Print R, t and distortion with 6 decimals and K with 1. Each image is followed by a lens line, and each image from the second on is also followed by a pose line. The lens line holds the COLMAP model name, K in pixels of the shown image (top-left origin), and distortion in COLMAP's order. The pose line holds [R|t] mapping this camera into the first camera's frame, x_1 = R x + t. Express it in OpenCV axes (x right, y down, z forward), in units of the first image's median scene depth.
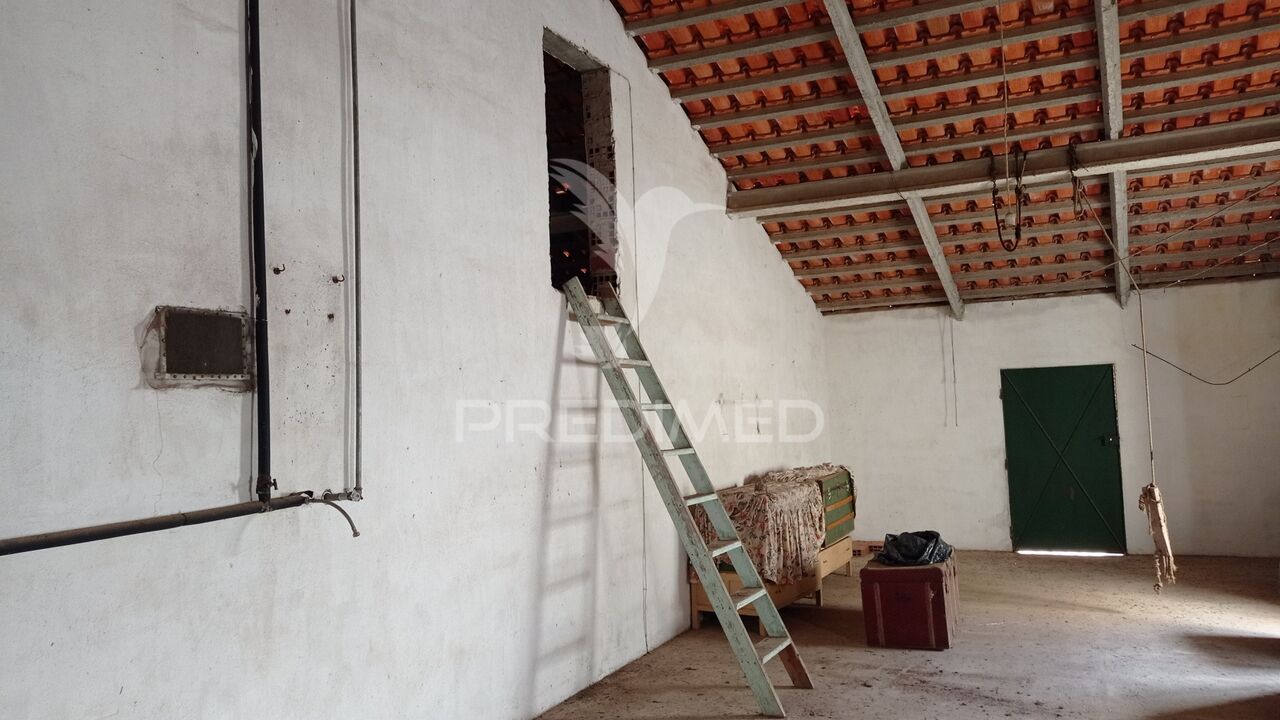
lens RADIAL K [[949.2, 0, 641.6], [0, 949.2, 357.4], [0, 0, 1]] dist [0.100532, -0.158577]
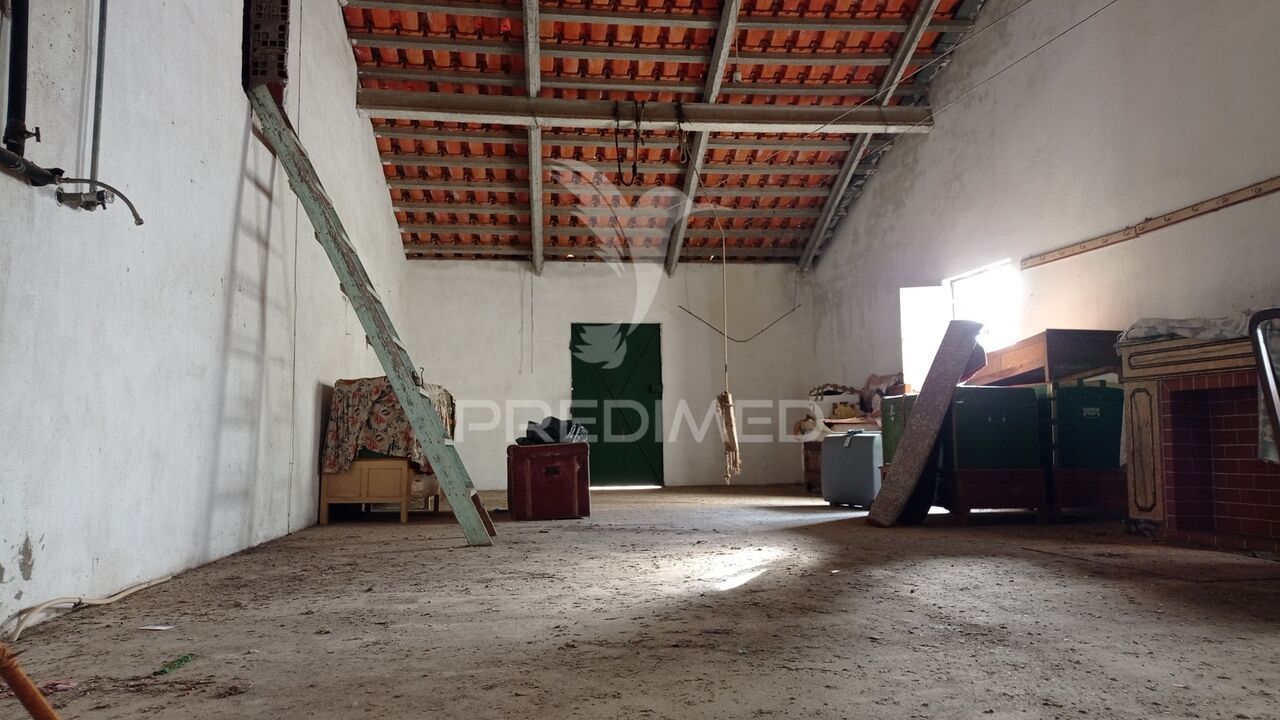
lens RADIAL K [[949.2, 0, 641.6], [0, 949.2, 357.4], [0, 0, 1]] dist [0.100532, -0.158577]
pose [[0.848336, 0.075959, 0.523981, -0.180715], [-0.051726, 0.996811, -0.060757, 0.165411], [-0.526926, 0.024439, 0.849560, 0.050610]]
